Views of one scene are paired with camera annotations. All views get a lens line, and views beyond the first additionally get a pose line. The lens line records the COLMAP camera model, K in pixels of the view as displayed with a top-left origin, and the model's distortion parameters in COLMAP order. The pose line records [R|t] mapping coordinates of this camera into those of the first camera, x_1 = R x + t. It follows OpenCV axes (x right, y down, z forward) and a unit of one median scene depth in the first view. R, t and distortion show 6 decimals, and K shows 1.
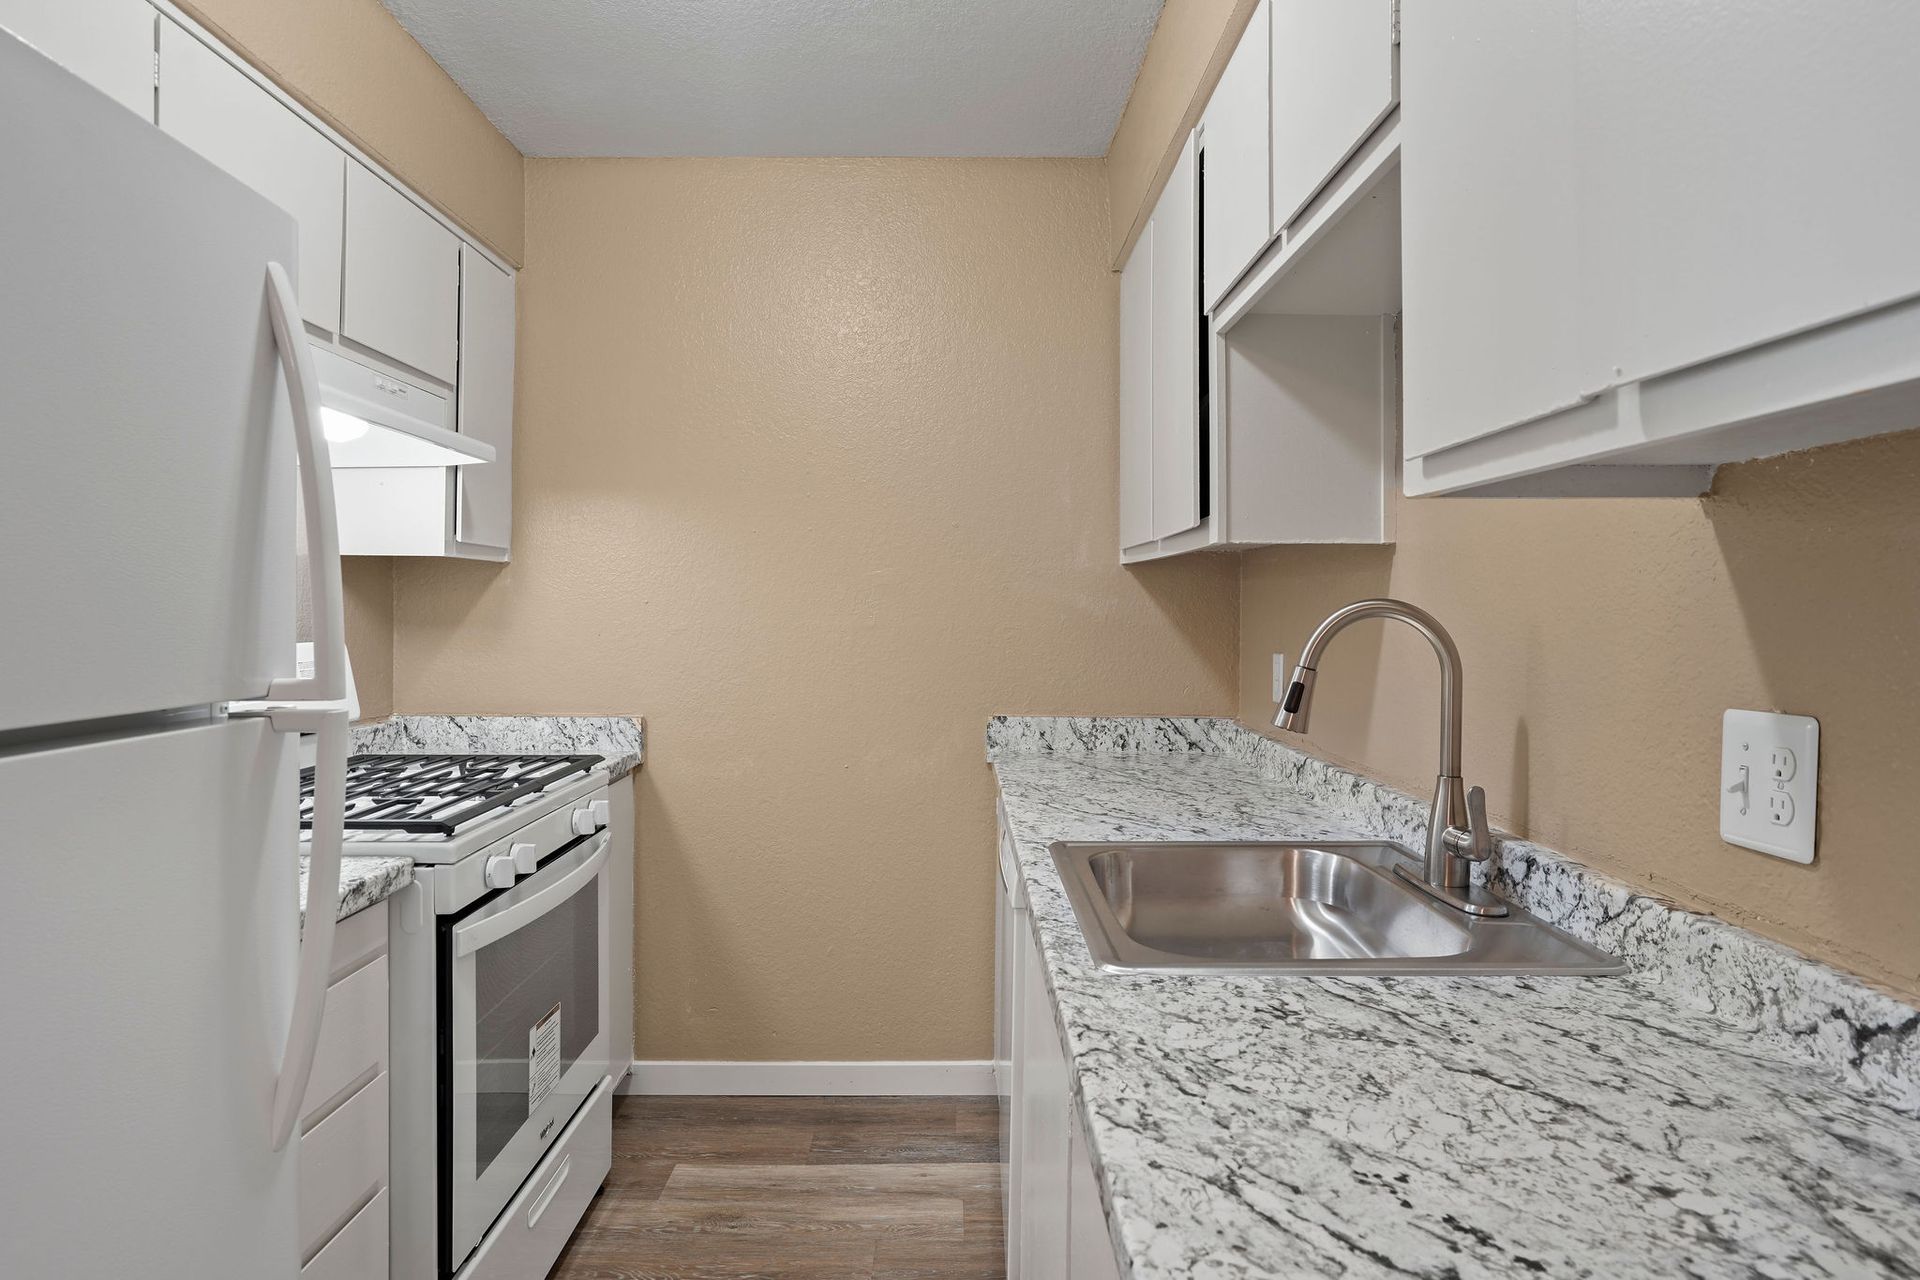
lens RADIAL K [[1100.3, 0, 964.1], [0, 1100.3, 618.9], [0, 0, 1]] dist [-0.048307, 0.041136]
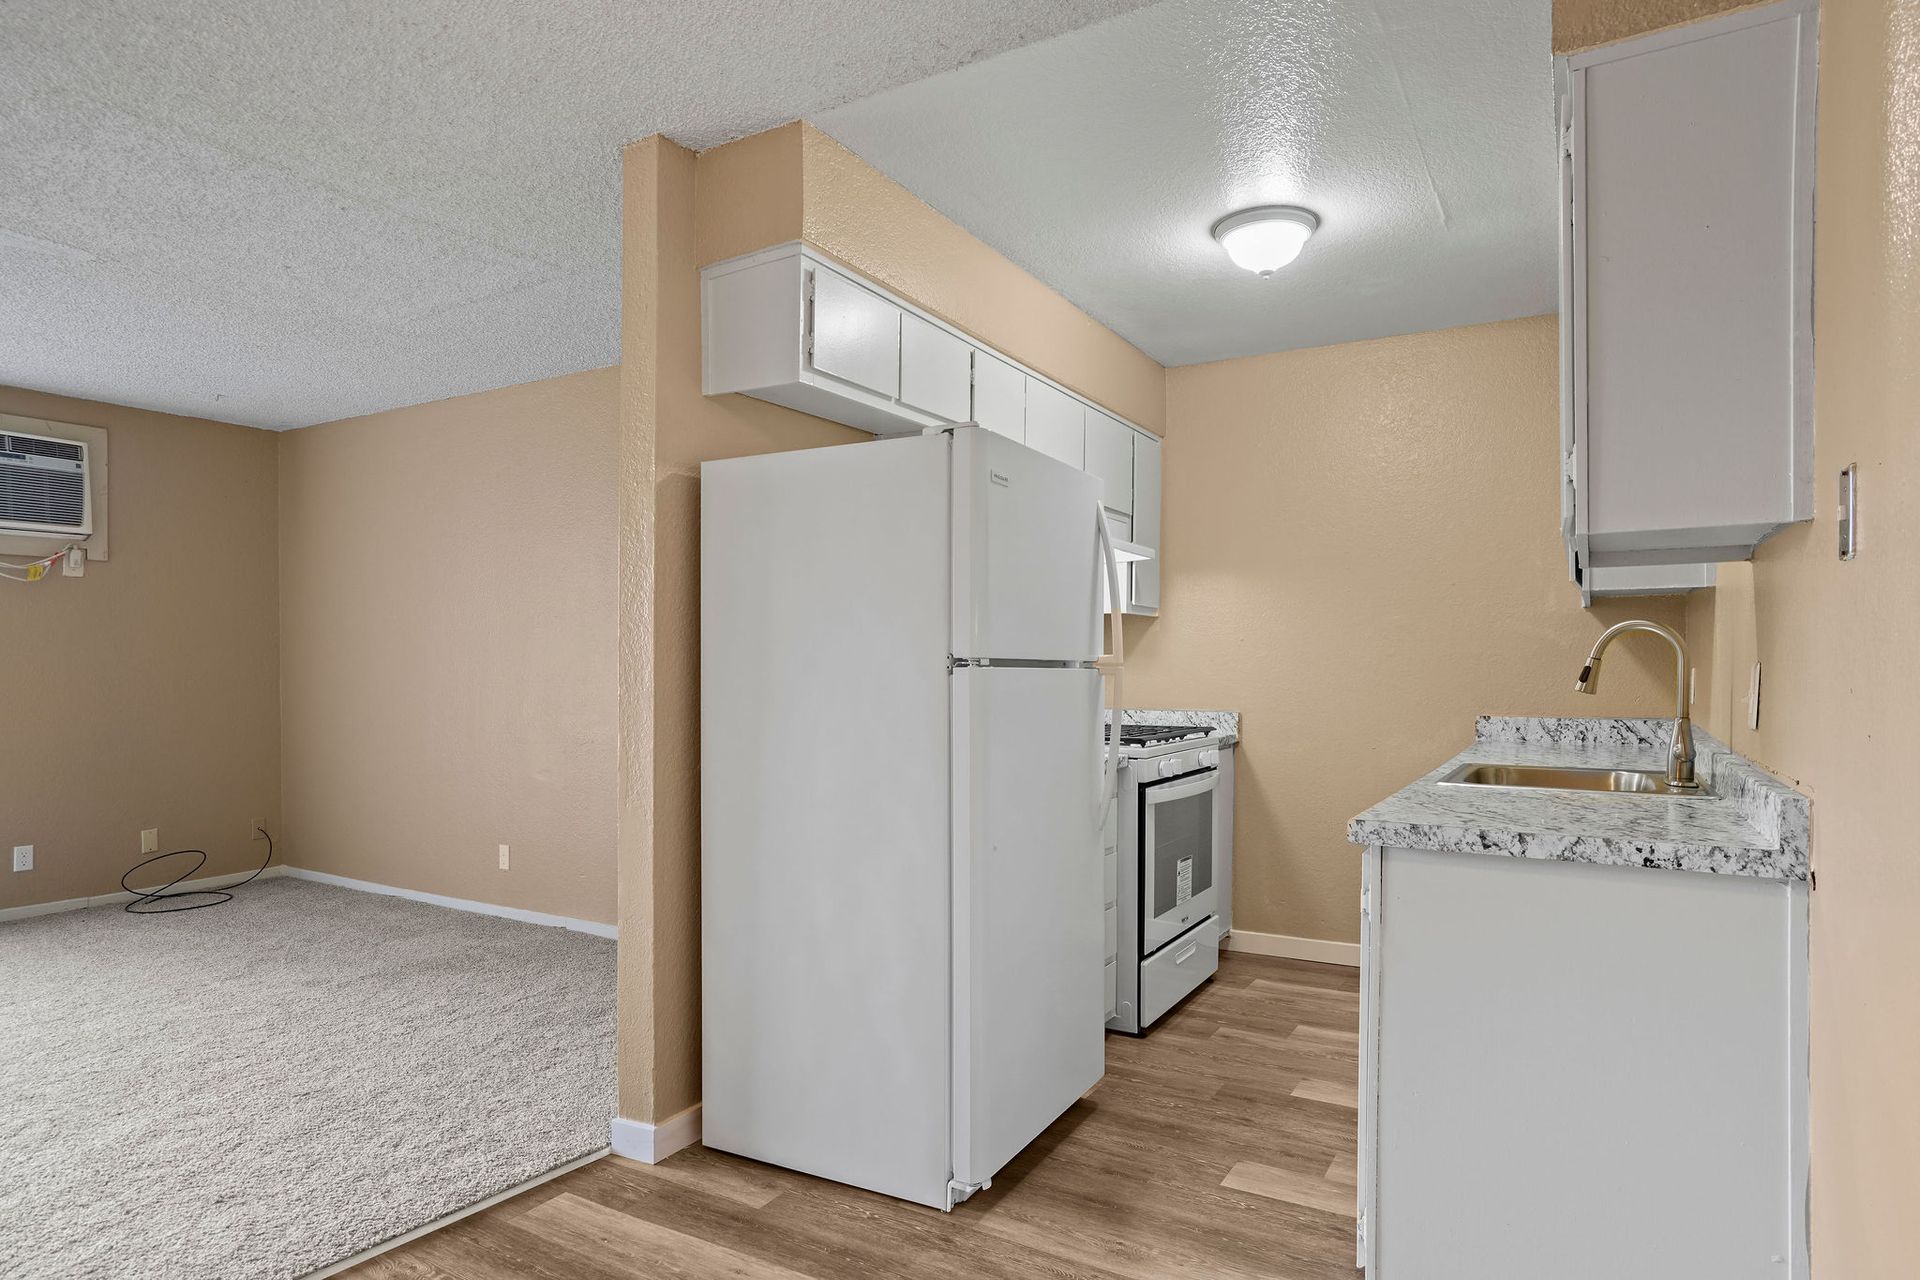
lens RADIAL K [[1100.3, 0, 958.2], [0, 1100.3, 670.2], [0, 0, 1]] dist [-0.048307, 0.041136]
pose [[0.856647, -0.001007, -0.515903, 0.238035], [-0.002789, 0.999974, -0.006584, 0.054255], [0.515896, 0.007079, 0.856622, -0.765023]]
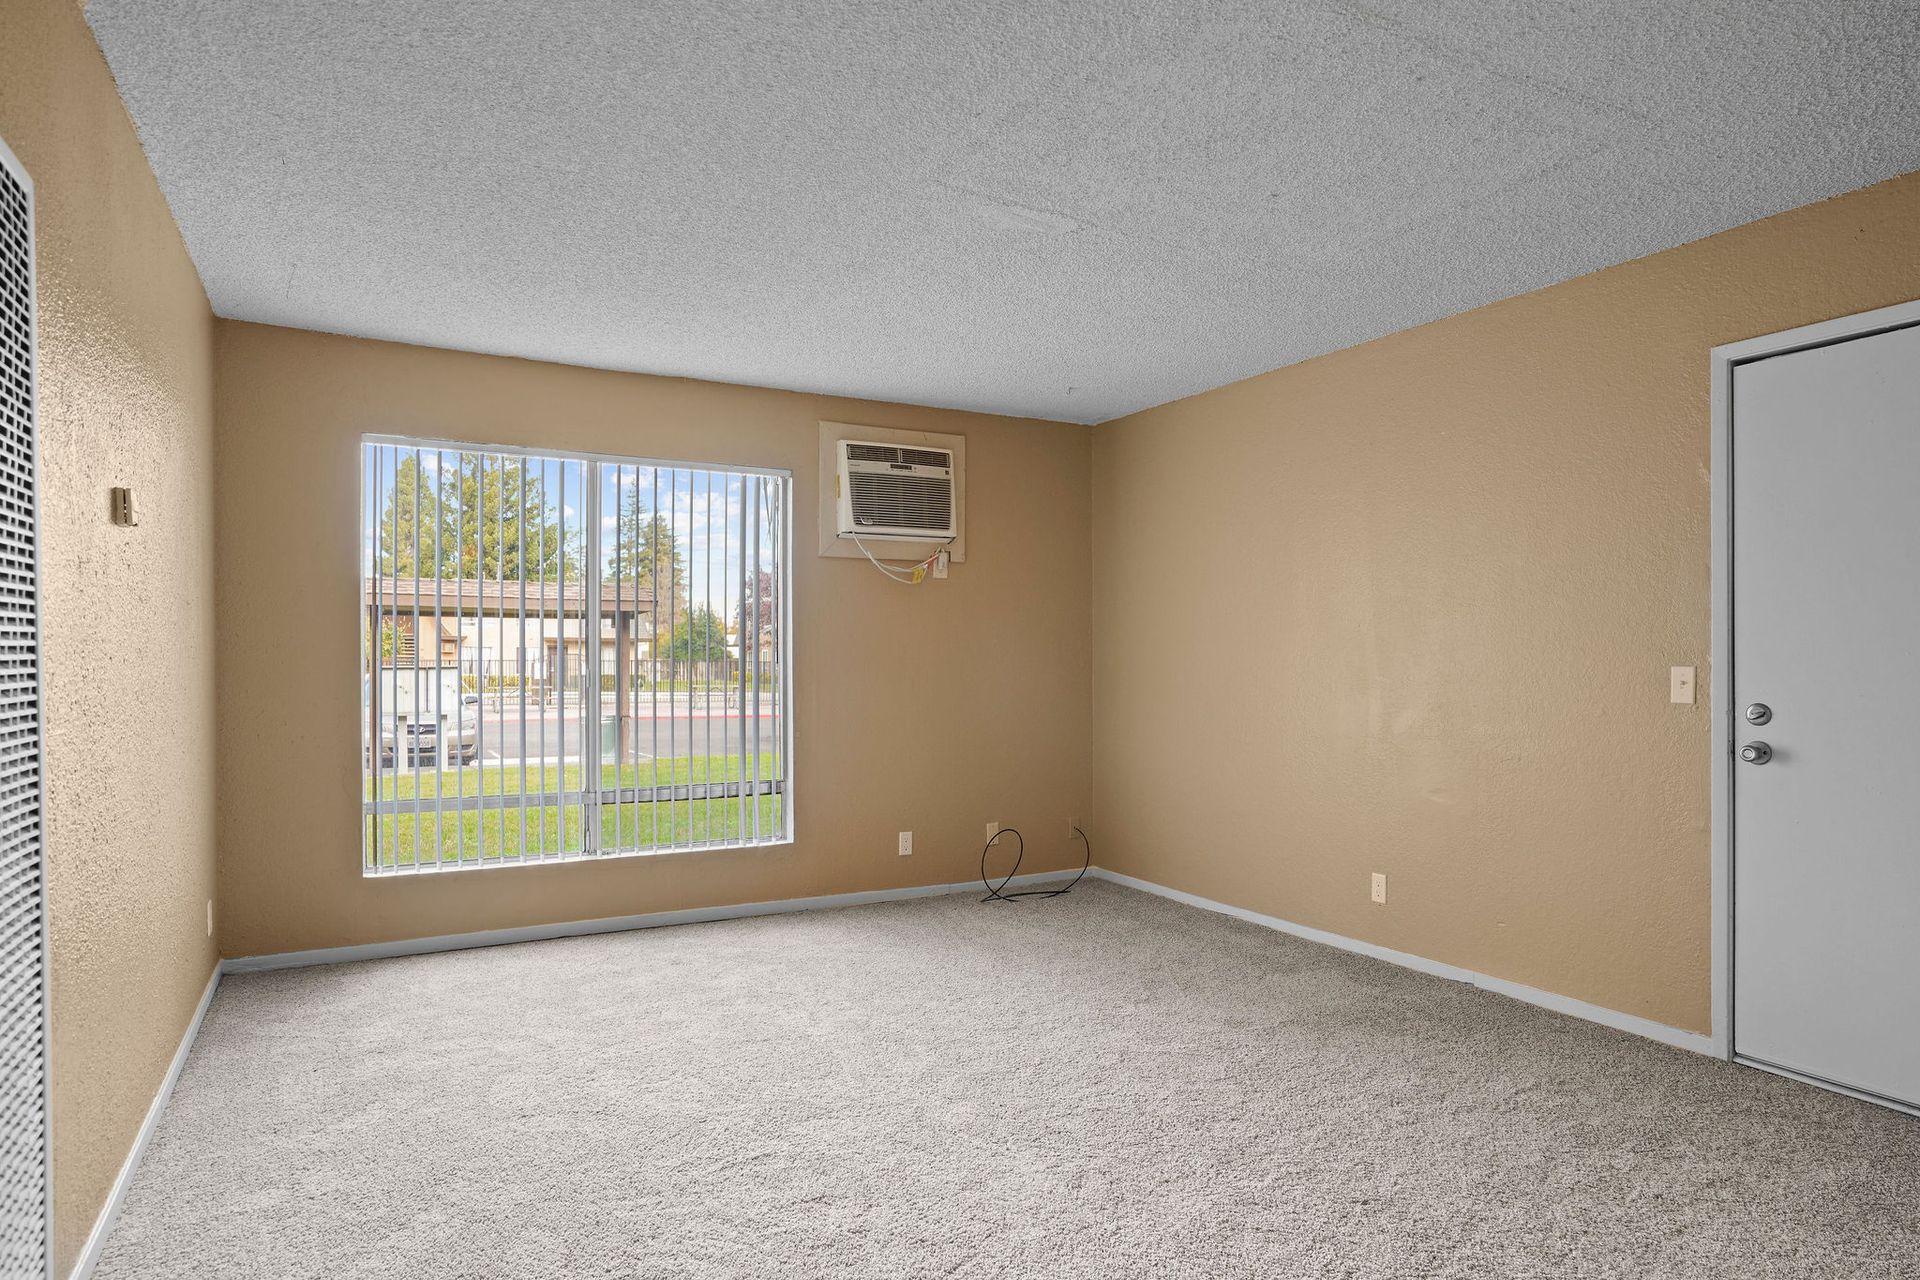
lens RADIAL K [[1100.3, 0, 948.5], [0, 1100.3, 664.5], [0, 0, 1]] dist [-0.048307, 0.041136]
pose [[0.469579, -0.000757, -0.882890, -0.418194], [-0.009804, 0.999934, -0.006072, 0.052883], [0.882836, 0.011507, 0.469540, -0.903426]]
